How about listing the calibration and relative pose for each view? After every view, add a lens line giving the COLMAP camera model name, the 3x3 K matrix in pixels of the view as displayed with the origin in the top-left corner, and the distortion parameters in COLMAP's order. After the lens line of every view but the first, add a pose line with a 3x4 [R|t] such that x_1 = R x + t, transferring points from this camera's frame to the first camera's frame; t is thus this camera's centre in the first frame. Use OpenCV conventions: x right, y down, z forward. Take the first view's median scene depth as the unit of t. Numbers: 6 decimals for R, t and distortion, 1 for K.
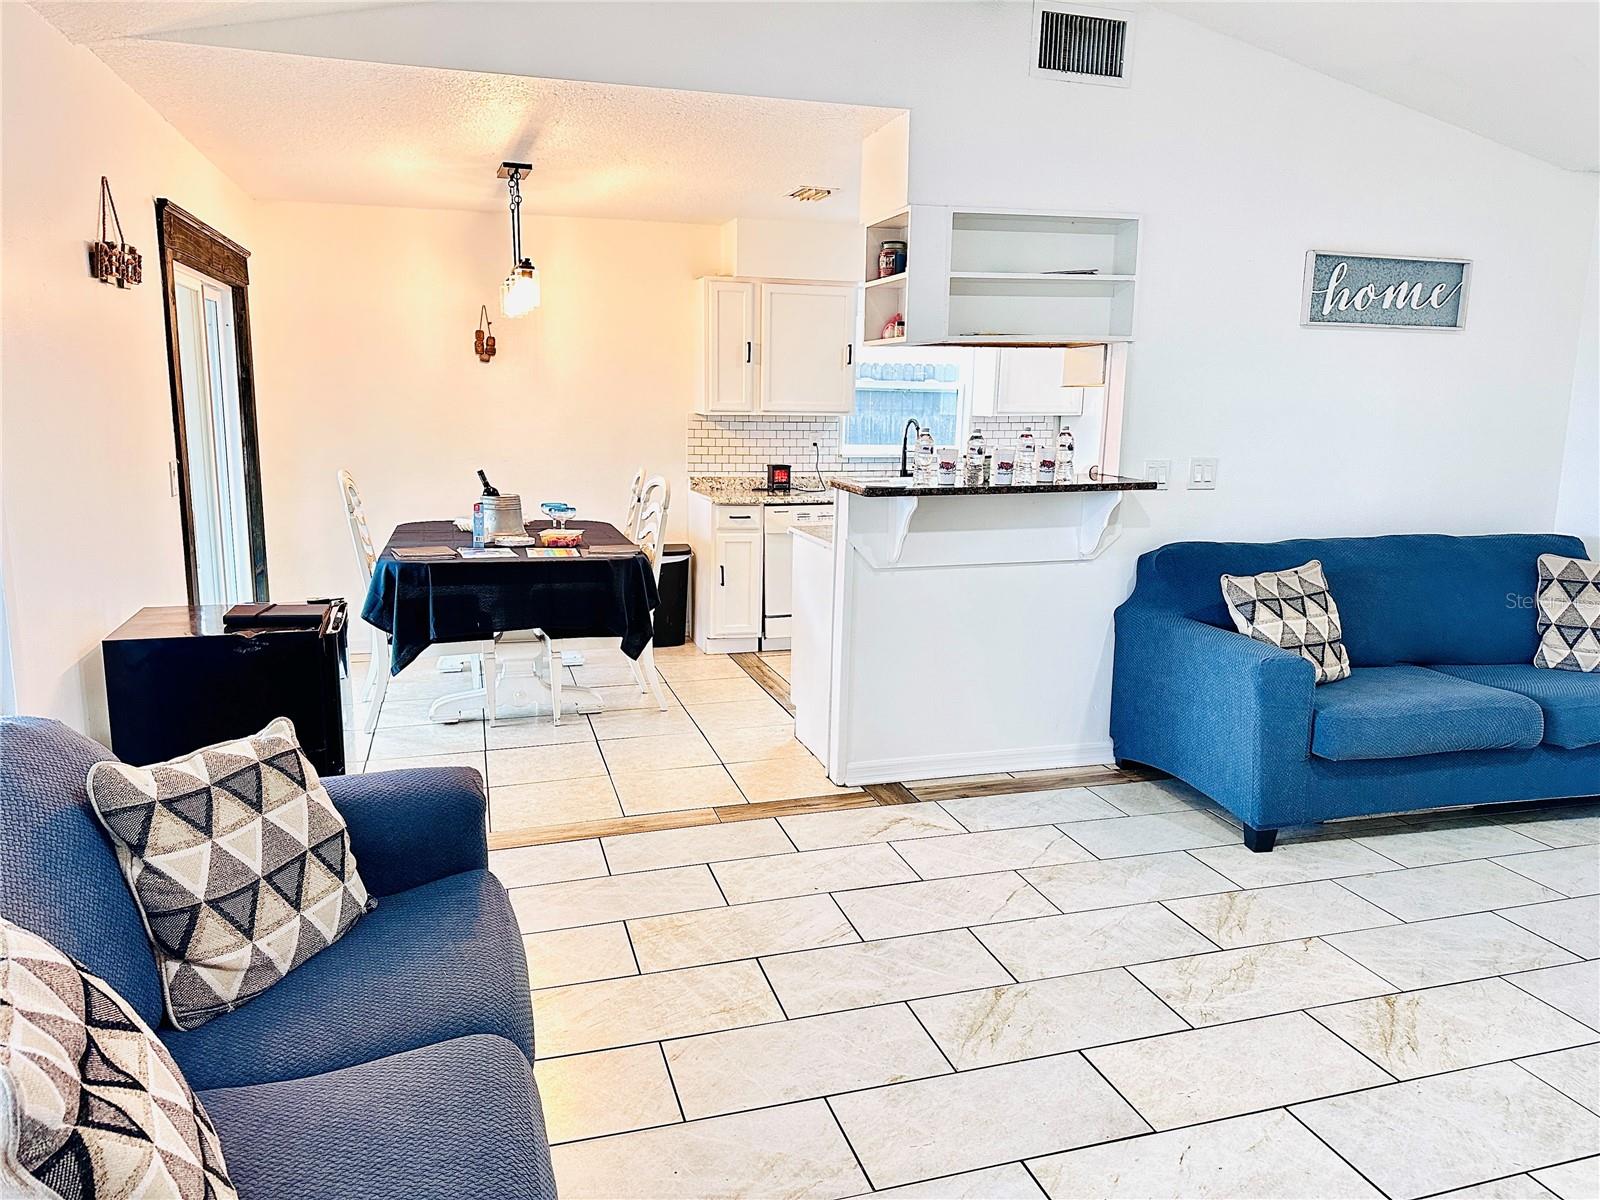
lens RADIAL K [[1119.0, 0, 798.8], [0, 1119.0, 599.8], [0, 0, 1]] dist [0.018180, -0.001118]
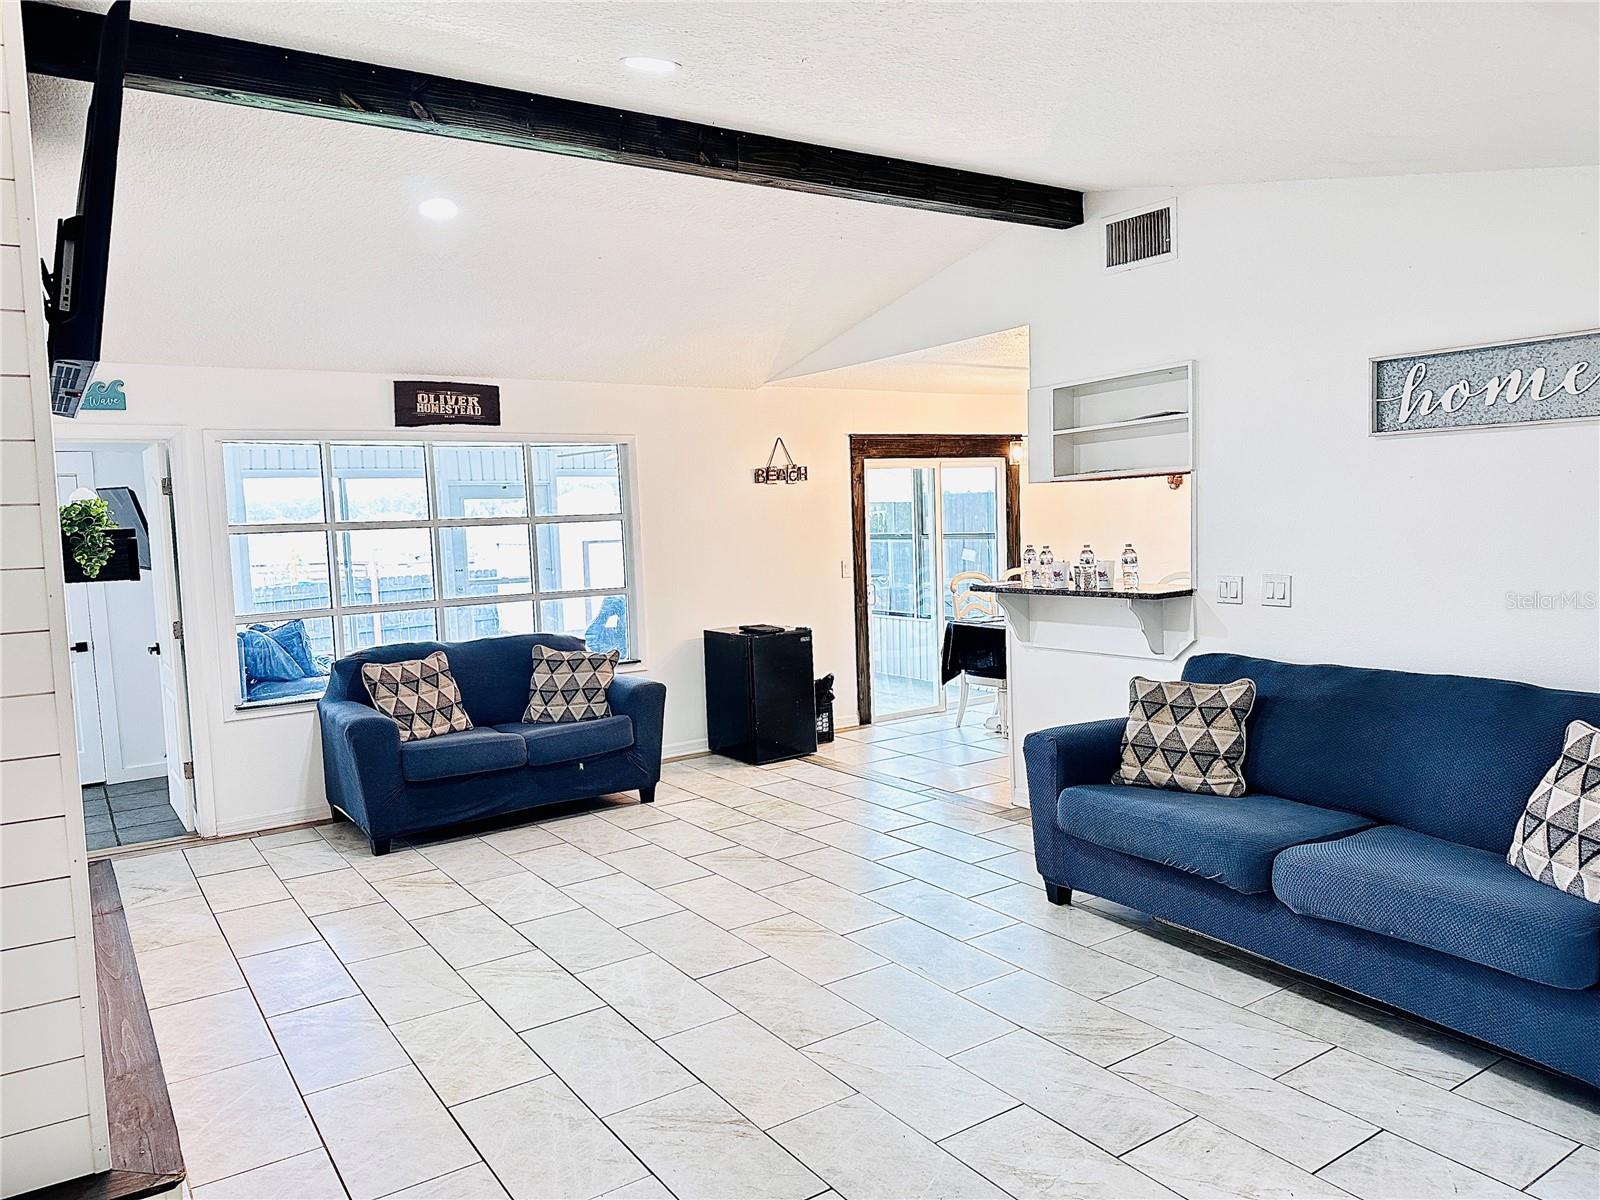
lens RADIAL K [[1119.0, 0, 798.9], [0, 1119.0, 600.1], [0, 0, 1]] dist [0.018180, -0.001118]
pose [[0.300448, 0.054043, -0.952266, 1.265691], [-0.132584, 0.991067, 0.014413, -0.064967], [0.944538, 0.121925, 0.304930, 0.305267]]
